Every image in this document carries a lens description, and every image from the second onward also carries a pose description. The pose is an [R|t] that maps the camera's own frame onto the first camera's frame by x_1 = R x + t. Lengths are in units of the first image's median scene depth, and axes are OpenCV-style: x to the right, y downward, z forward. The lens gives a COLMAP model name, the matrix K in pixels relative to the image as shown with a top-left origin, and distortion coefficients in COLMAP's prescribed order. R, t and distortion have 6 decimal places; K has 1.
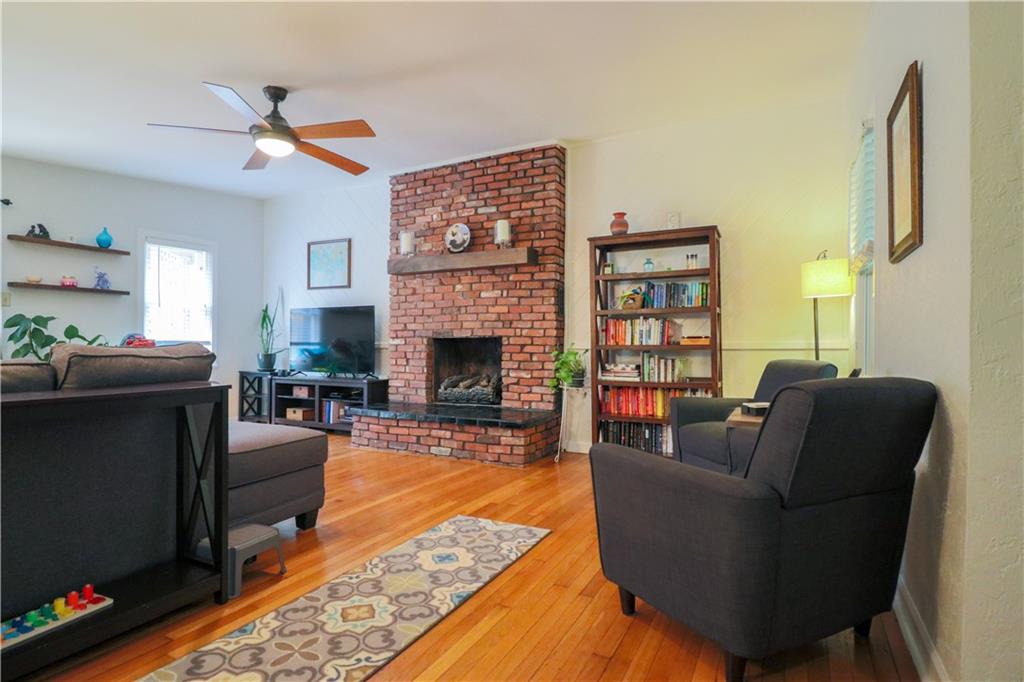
lens RADIAL K [[550.0, 0, 506.1], [0, 550.0, 341.8], [0, 0, 1]] dist [-0.010269, -0.002409]
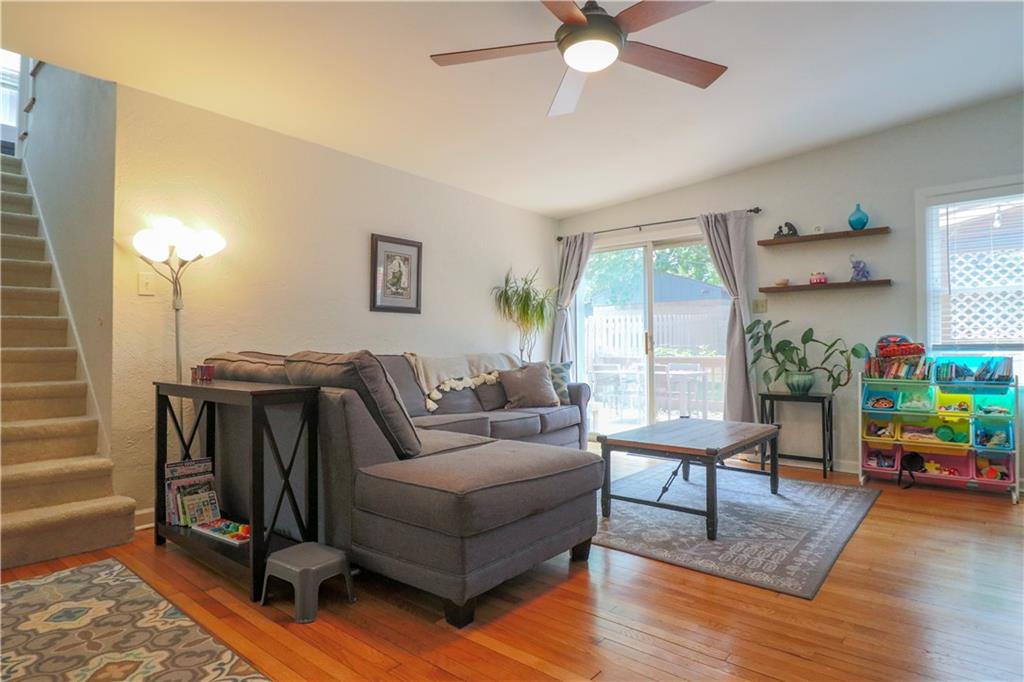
lens RADIAL K [[550.0, 0, 505.8], [0, 550.0, 344.9], [0, 0, 1]] dist [-0.010269, -0.002409]
pose [[-0.213702, -0.005408, -0.976884, 0.163754], [0.008688, 0.999935, -0.007437, -0.001180], [0.976860, -0.010077, -0.213641, 0.676817]]
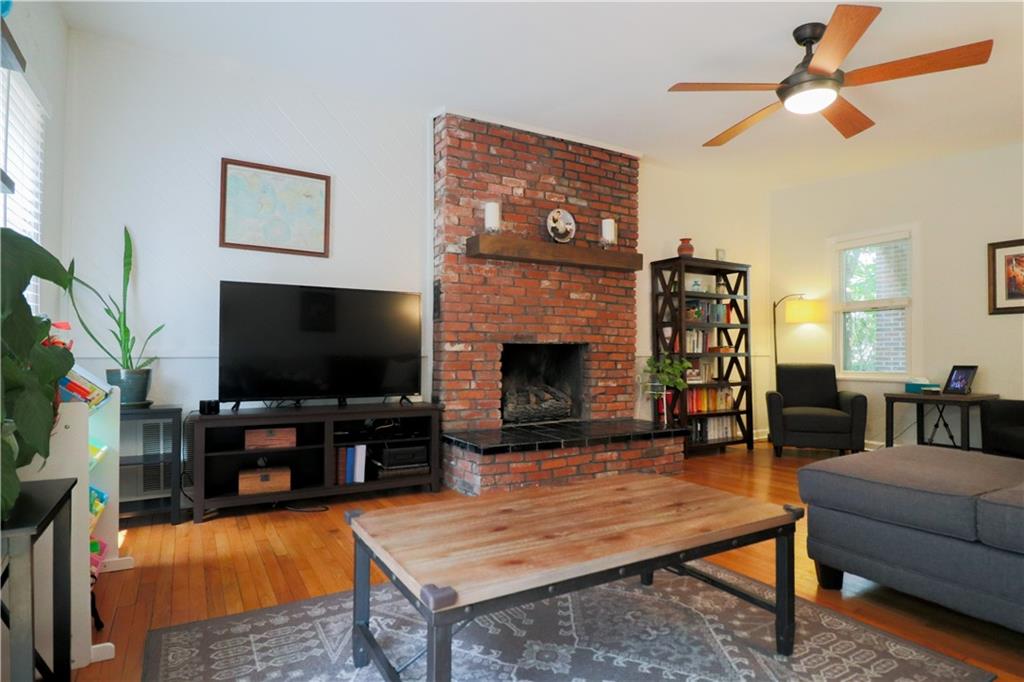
lens RADIAL K [[550.0, 0, 514.5], [0, 550.0, 342.7], [0, 0, 1]] dist [-0.010269, -0.002409]
pose [[0.522581, 0.017511, 0.852410, -0.848175], [-0.009596, 0.999847, -0.014657, 0.003990], [-0.852536, -0.000521, 0.522669, 0.618994]]
